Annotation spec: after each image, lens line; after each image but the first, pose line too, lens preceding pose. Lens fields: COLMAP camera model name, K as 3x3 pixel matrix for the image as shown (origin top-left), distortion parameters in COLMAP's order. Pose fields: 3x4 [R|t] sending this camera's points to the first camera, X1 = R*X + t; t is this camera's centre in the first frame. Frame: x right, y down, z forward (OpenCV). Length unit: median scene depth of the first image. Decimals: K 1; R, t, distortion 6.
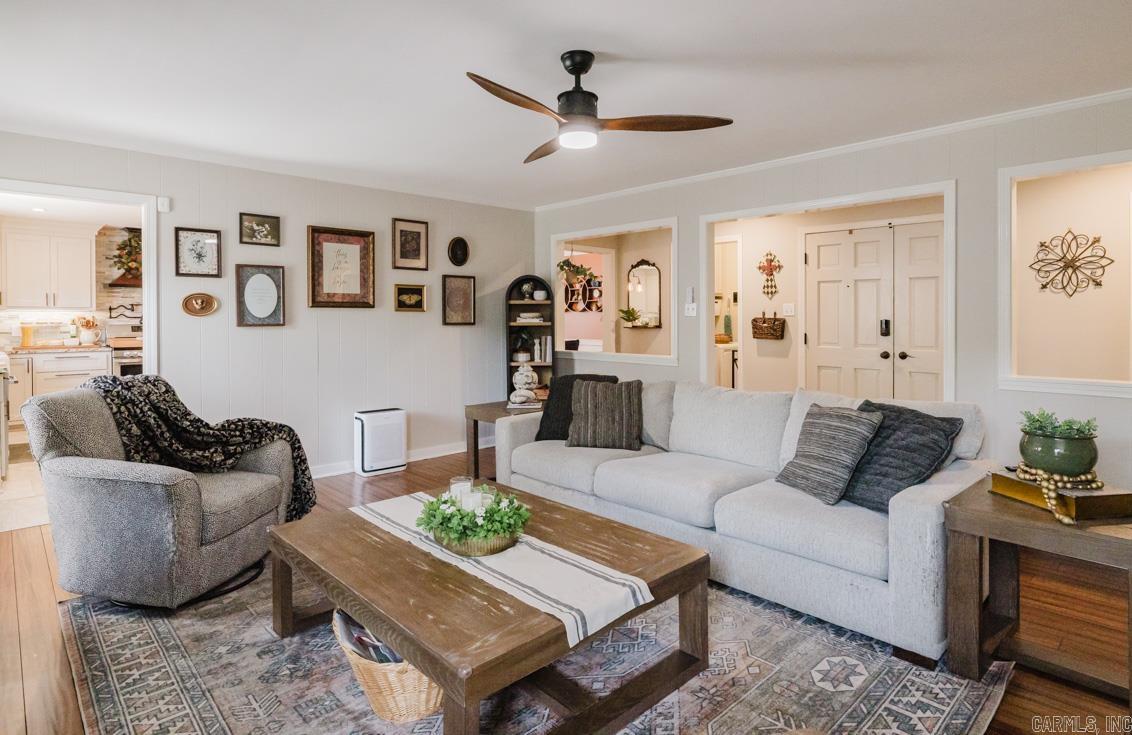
lens RADIAL K [[615.5, 0, 596.3], [0, 615.5, 329.4], [0, 0, 1]] dist [0.001911, 0.000193]
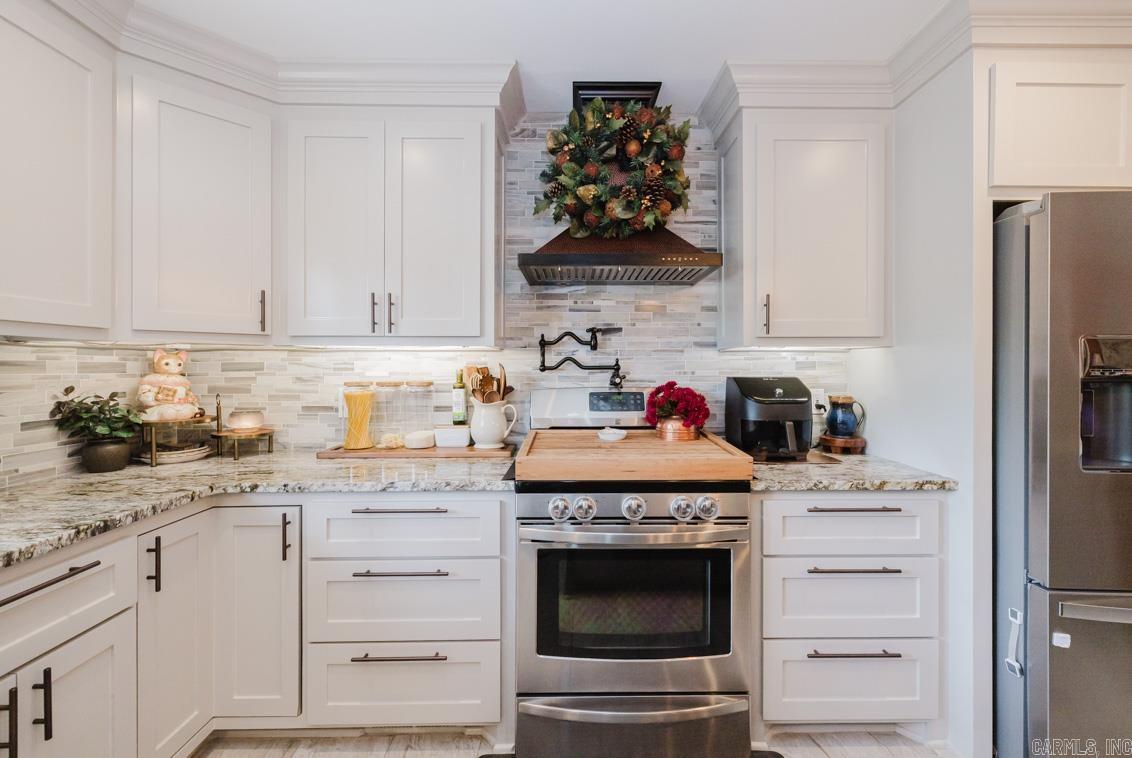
lens RADIAL K [[486.9, 0, 575.2], [0, 486.9, 366.9], [0, 0, 1]] dist [-0.003937, -0.000431]
pose [[0.717762, 0.002737, -0.696283, -0.599248], [-0.011383, 0.999905, -0.007804, -0.018280], [0.696195, 0.013527, 0.717725, 0.837639]]
